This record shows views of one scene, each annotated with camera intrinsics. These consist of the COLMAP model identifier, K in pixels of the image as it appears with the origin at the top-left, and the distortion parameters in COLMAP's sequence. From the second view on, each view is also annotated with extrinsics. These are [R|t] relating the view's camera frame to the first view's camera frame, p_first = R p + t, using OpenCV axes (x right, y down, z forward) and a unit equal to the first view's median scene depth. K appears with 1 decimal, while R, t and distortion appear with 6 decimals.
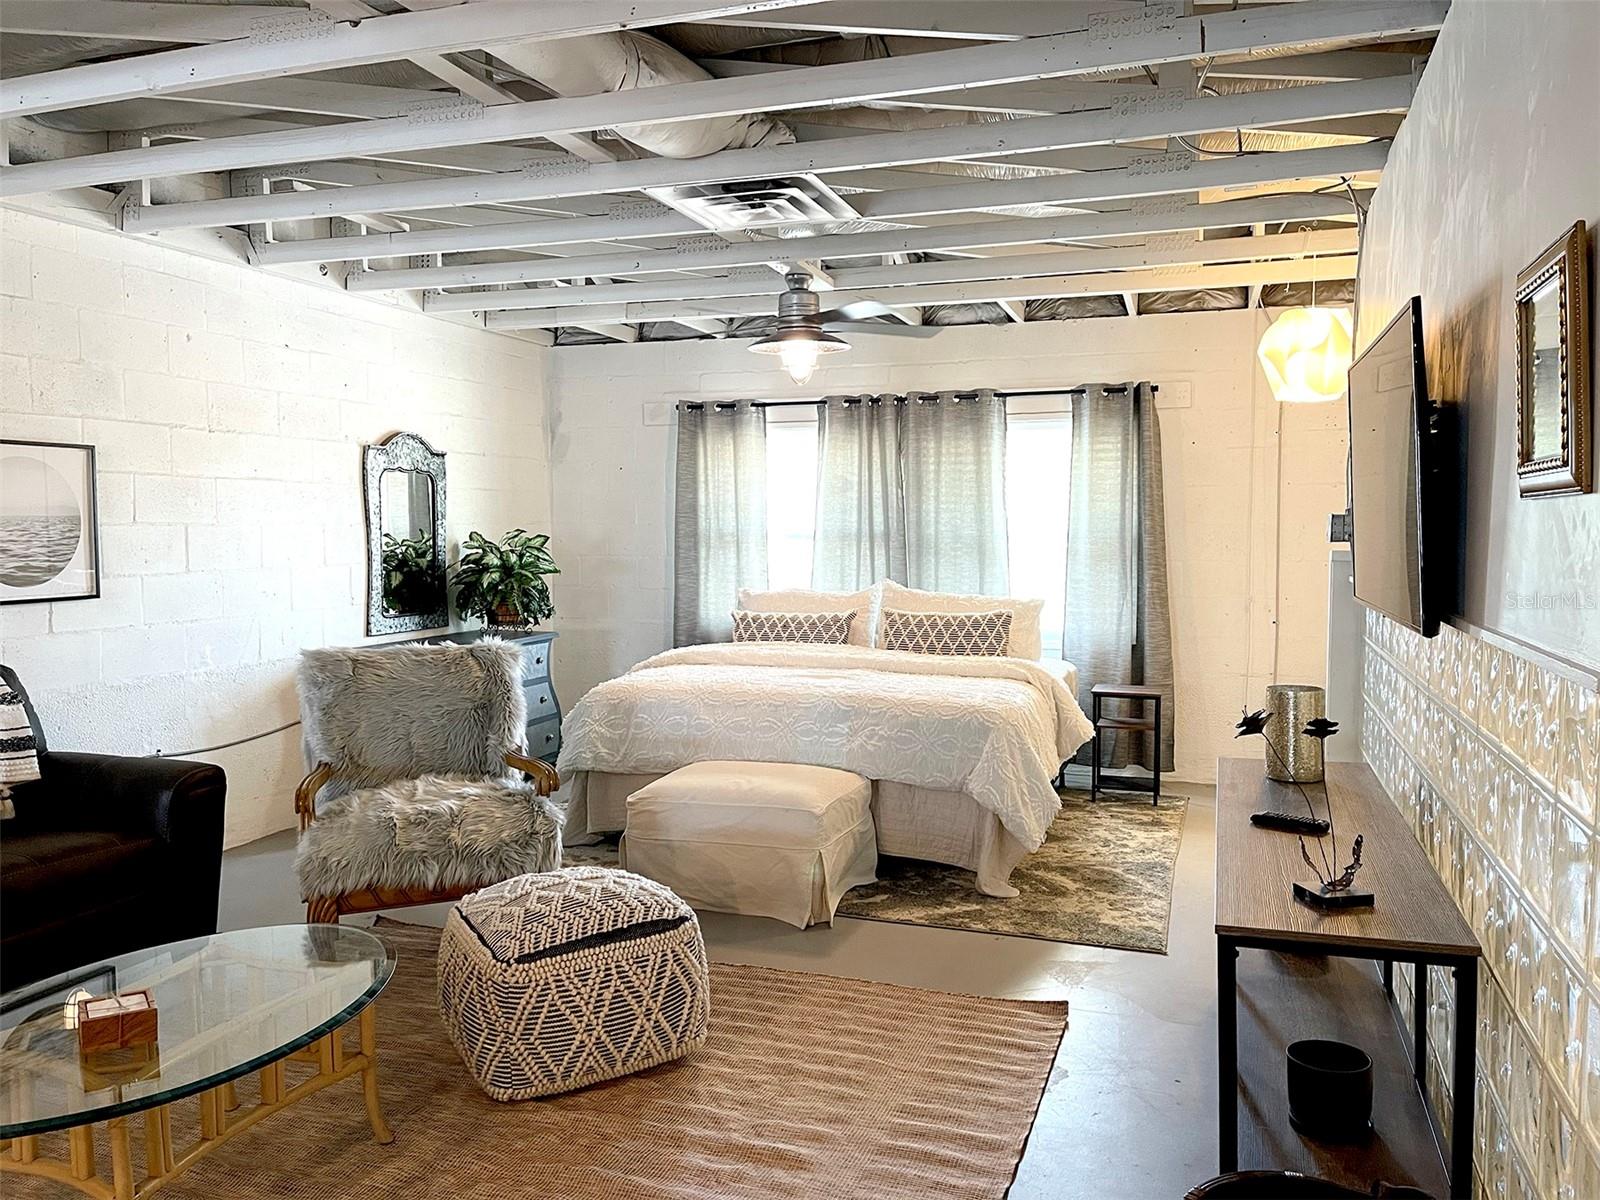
lens RADIAL K [[1201.3, 0, 797.9], [0, 1201.3, 617.8], [0, 0, 1]] dist [0.089312, -0.115854]
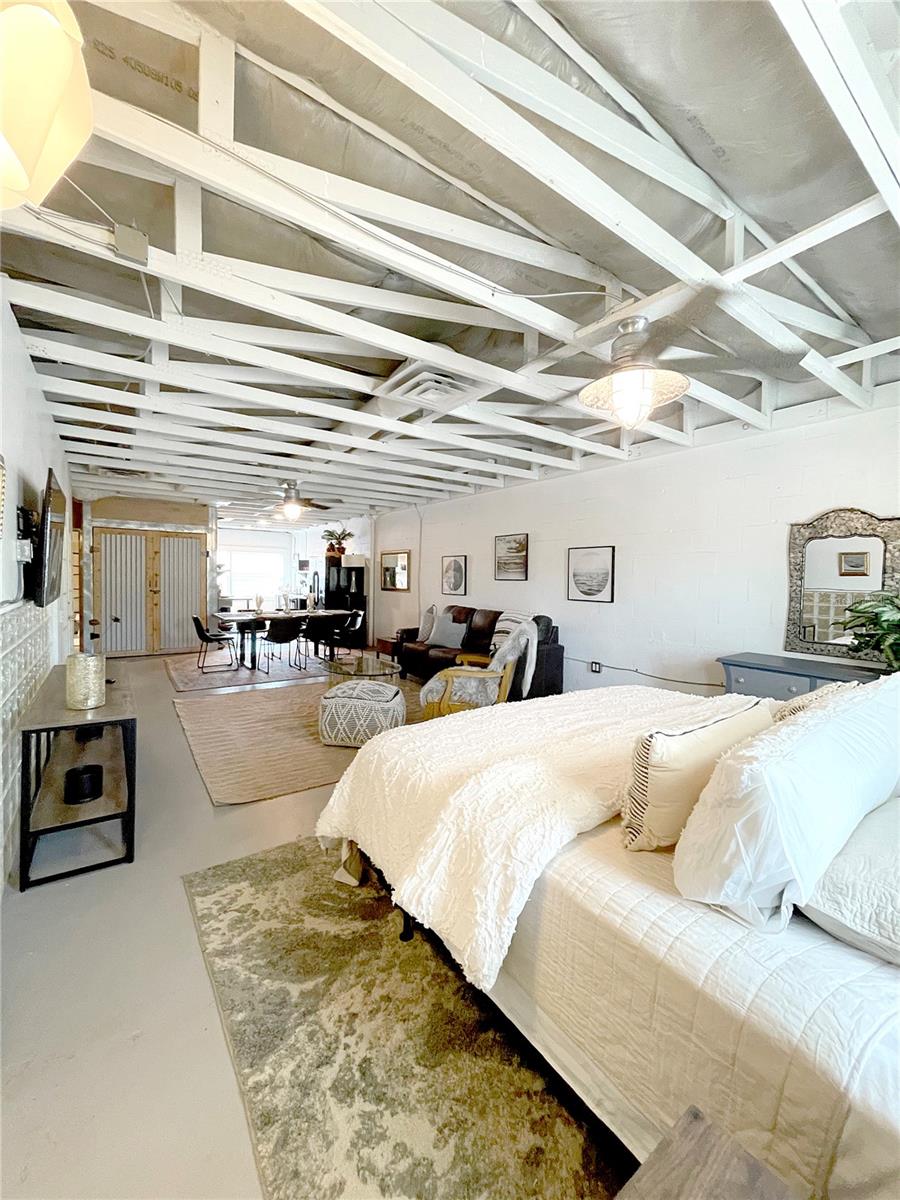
lens RADIAL K [[481.9, 0, 452.9], [0, 481.9, 596.3], [0, 0, 1]] dist [0.000110, 0.000276]
pose [[-0.574727, 0.022011, -0.818049, 0.352760], [-0.080997, 0.993200, 0.083629, -0.064555], [0.814327, 0.114323, -0.569036, 0.945473]]
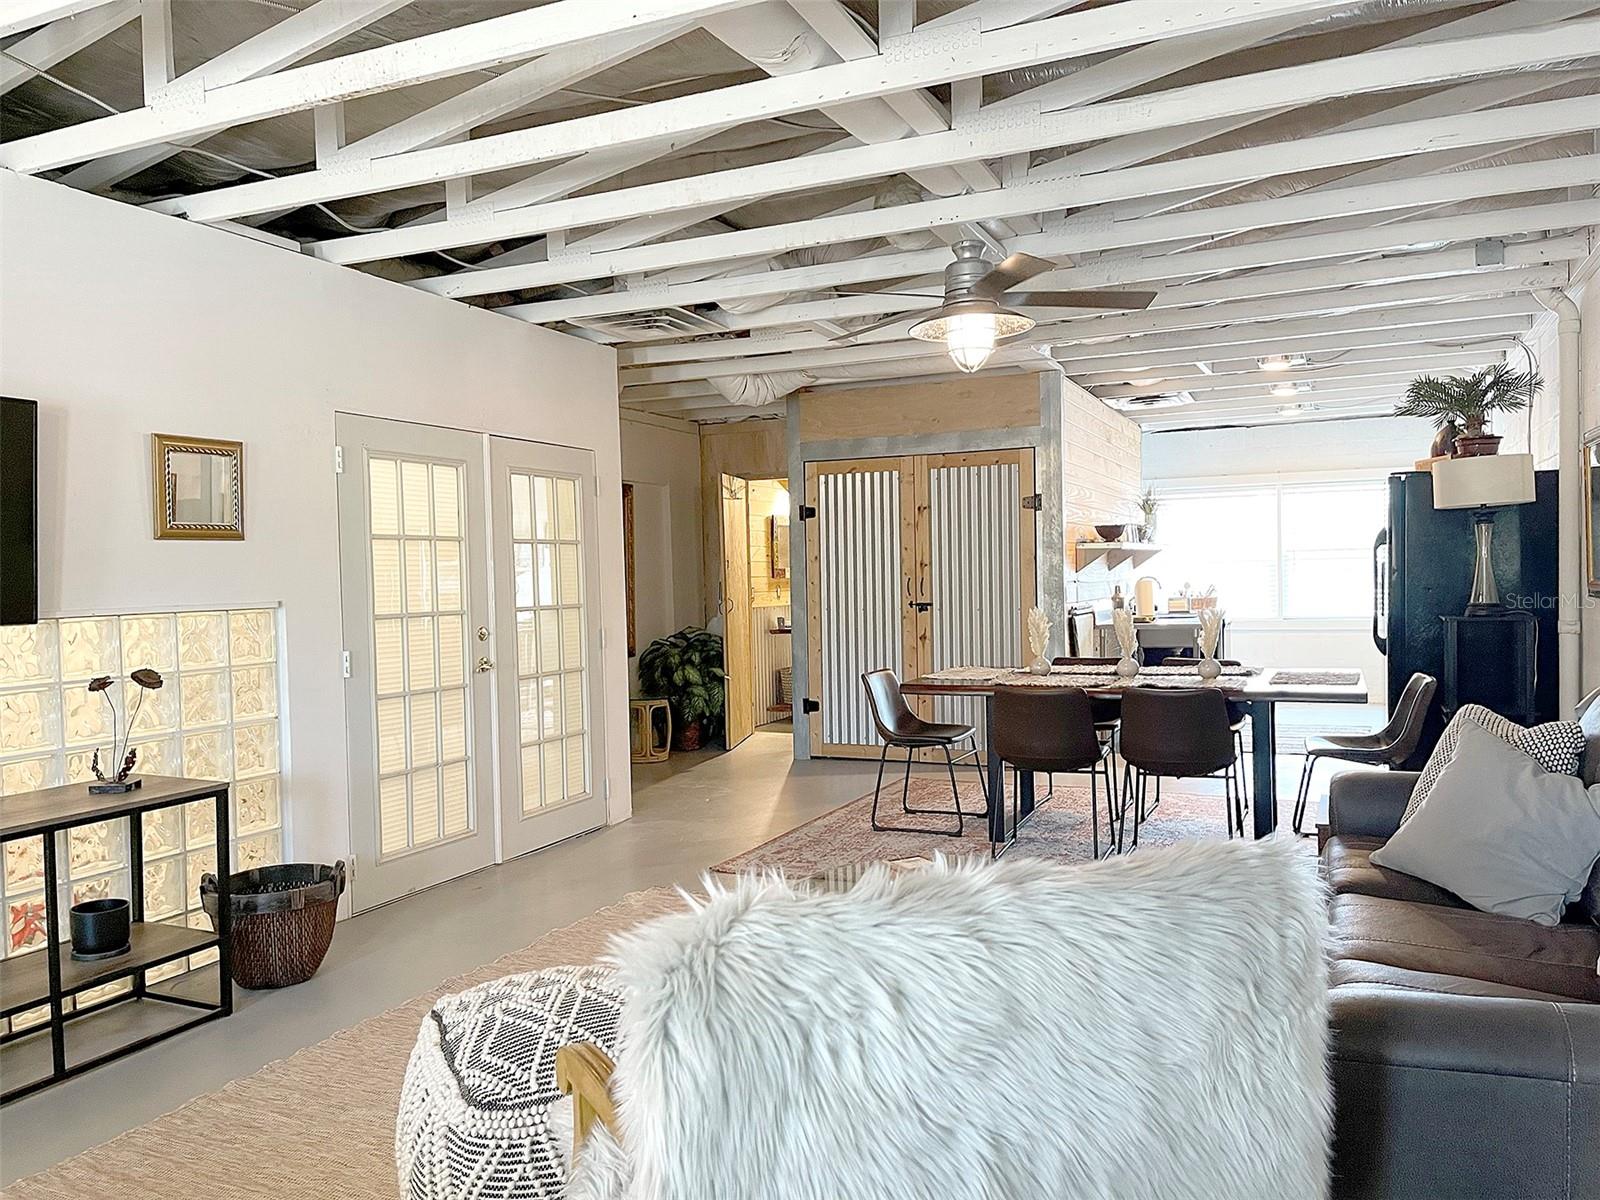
lens RADIAL K [[1204.6, 0, 805.3], [0, 1204.6, 612.1], [0, 0, 1]] dist [0.072623, -0.084526]
pose [[-0.995748, 0.020864, 0.089727, -0.193439], [0.030832, 0.993321, 0.111184, -0.047610], [-0.086808, 0.113477, -0.989741, 0.863538]]
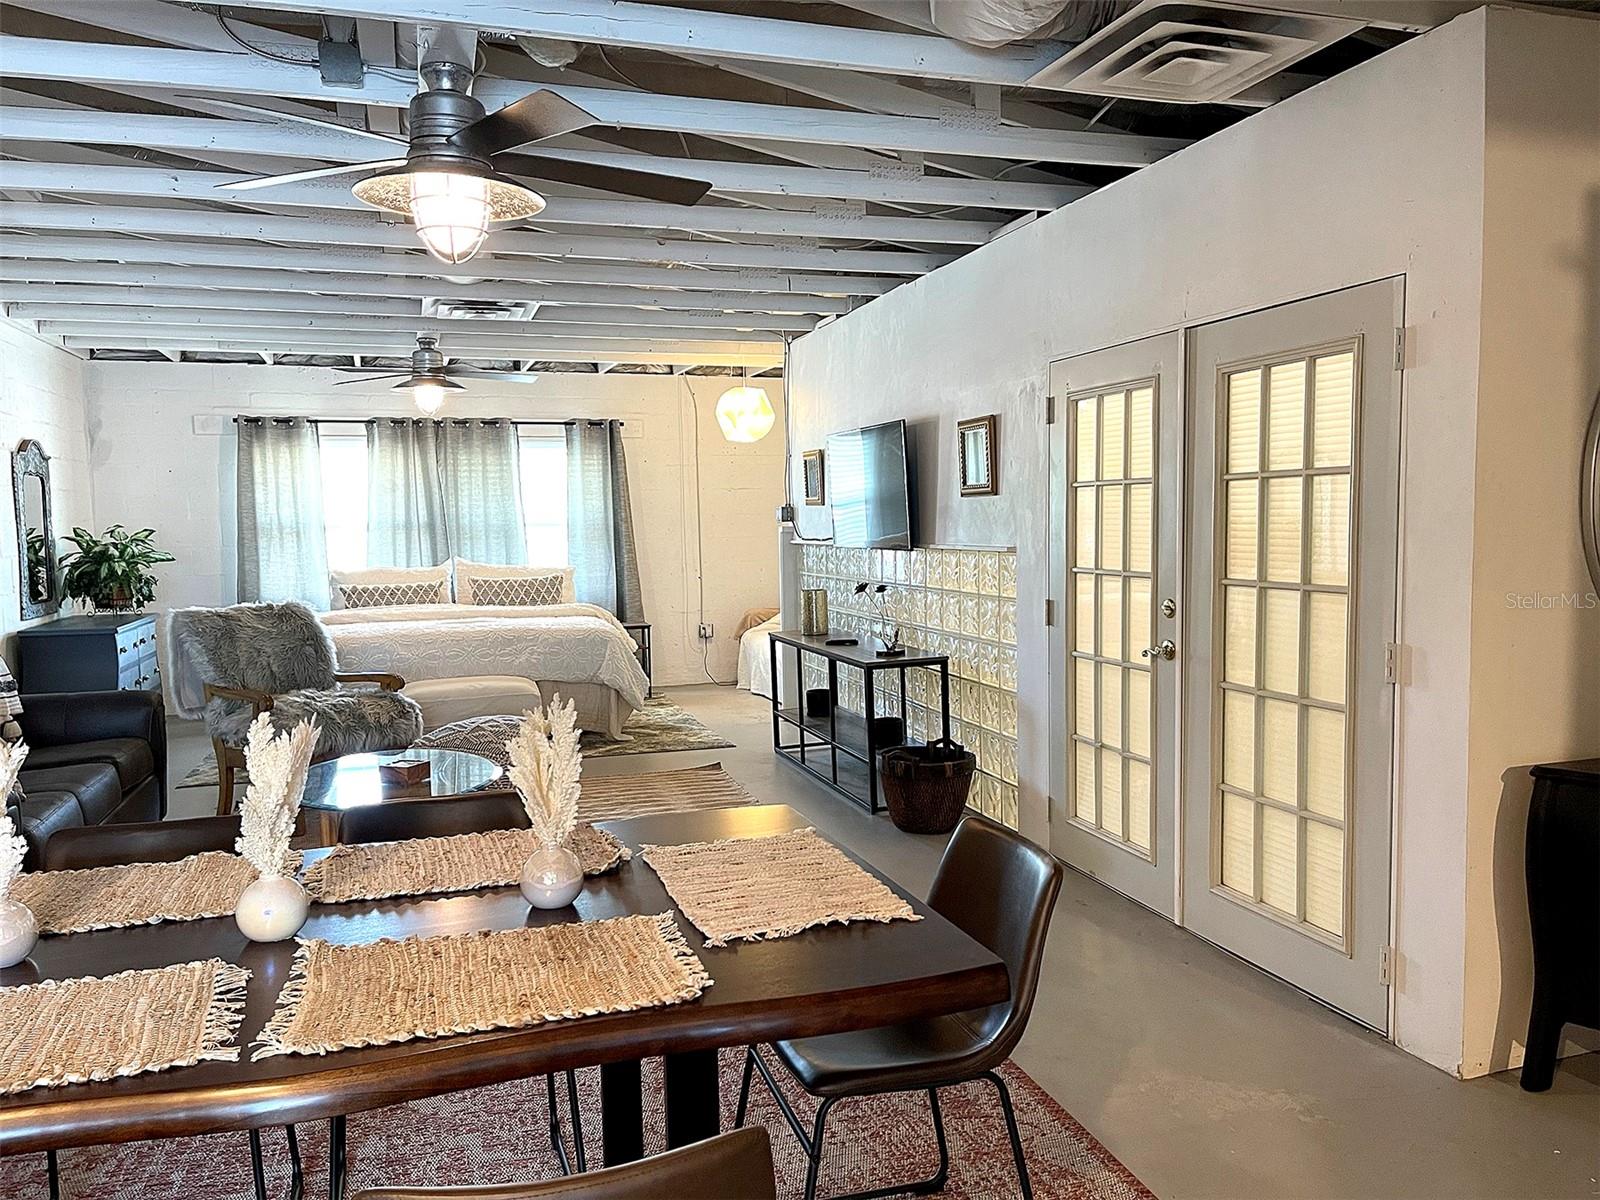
lens RADIAL K [[1201.3, 0, 797.9], [0, 1201.3, 617.8], [0, 0, 1]] dist [0.089312, -0.115854]
pose [[0.806861, -0.061916, 0.587488, -0.407871], [0.061832, 0.997881, 0.020246, 0.031590], [-0.587497, 0.019990, 0.808979, -0.317861]]
